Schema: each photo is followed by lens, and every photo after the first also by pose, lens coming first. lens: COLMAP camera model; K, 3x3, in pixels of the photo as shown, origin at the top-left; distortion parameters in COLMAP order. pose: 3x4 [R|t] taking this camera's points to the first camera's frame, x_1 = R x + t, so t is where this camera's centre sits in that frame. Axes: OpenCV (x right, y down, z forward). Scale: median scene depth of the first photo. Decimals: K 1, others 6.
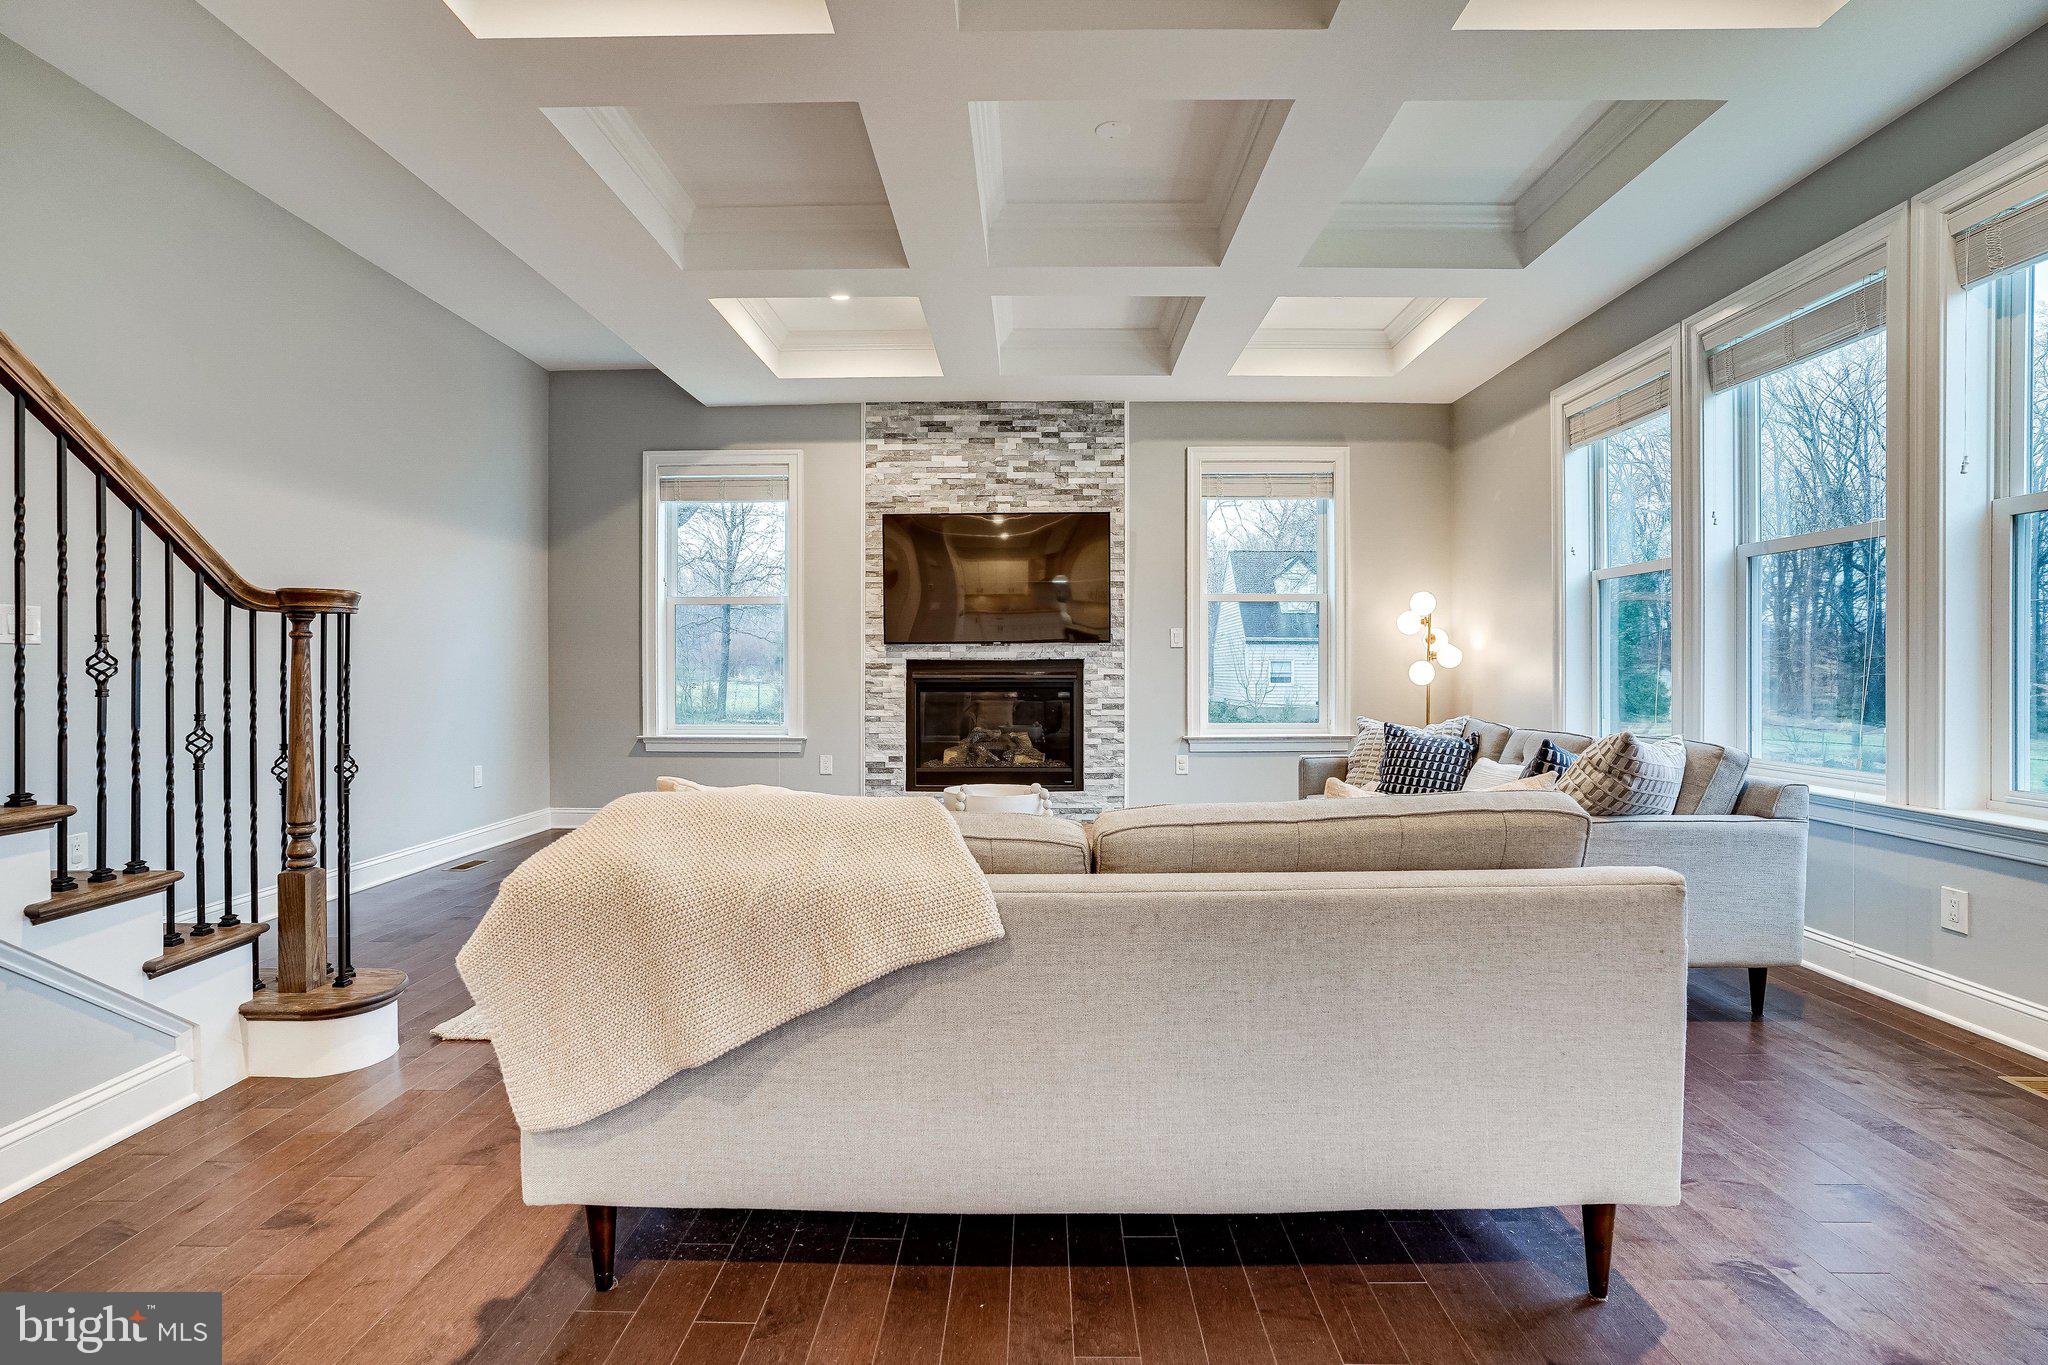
lens RADIAL K [[994.7, 0, 1026.1], [0, 994.7, 672.5], [0, 0, 1]] dist [-0.026930, -0.000327]
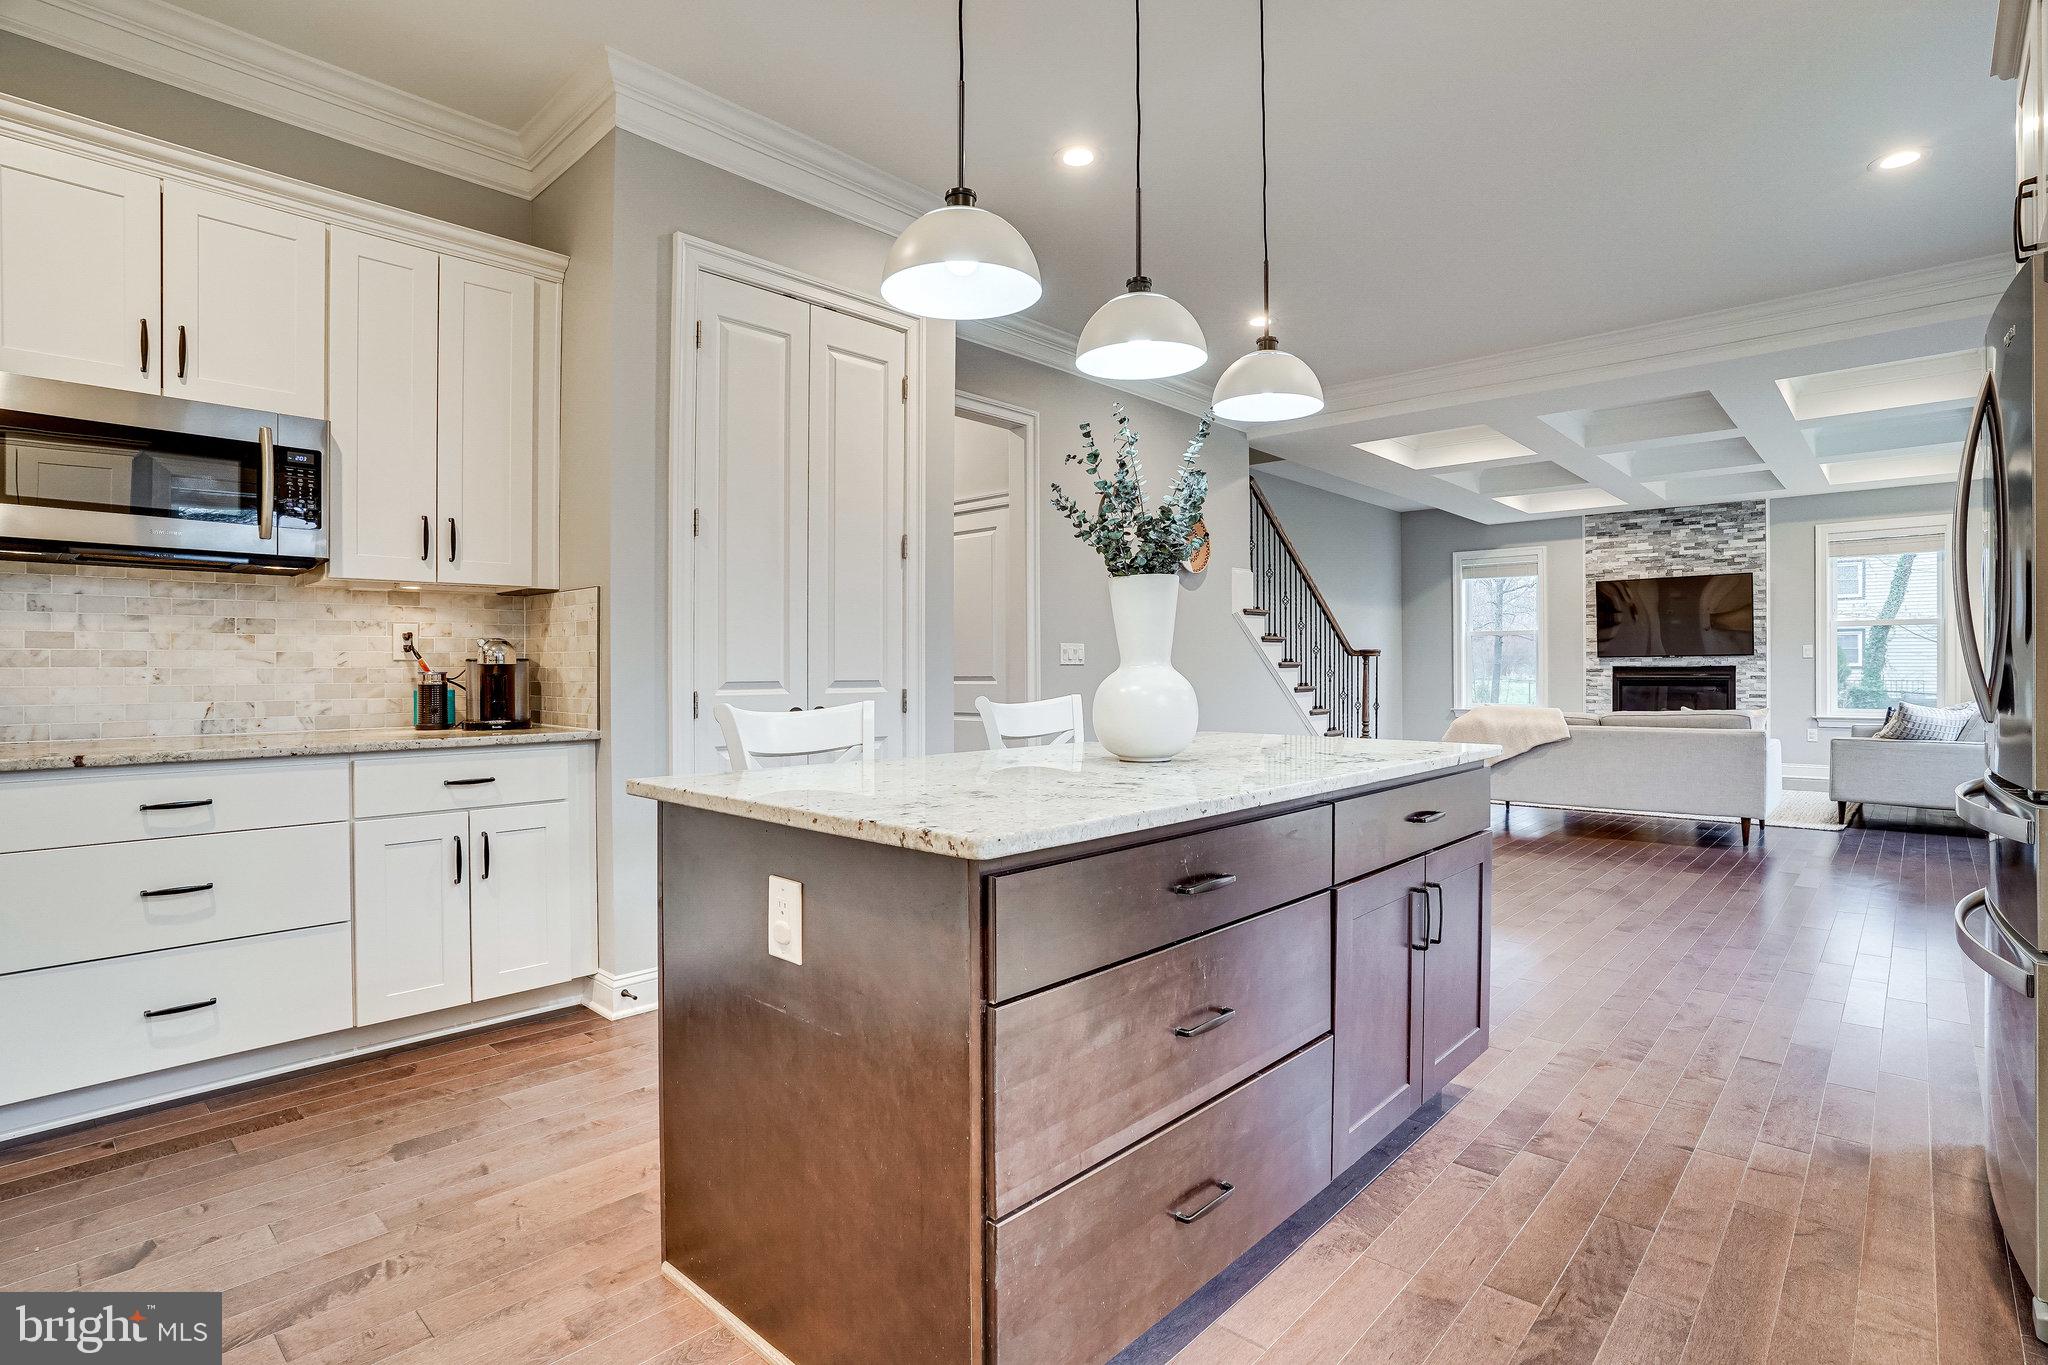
lens RADIAL K [[994.7, 0, 1062.5], [0, 994.7, 655.7], [0, 0, 1]] dist [-0.026930, -0.000327]
pose [[0.759276, -0.010187, -0.650689, 0.259459], [0.000263, 0.999882, -0.015346, -0.005809], [0.650769, 0.011481, 0.759189, -0.875264]]
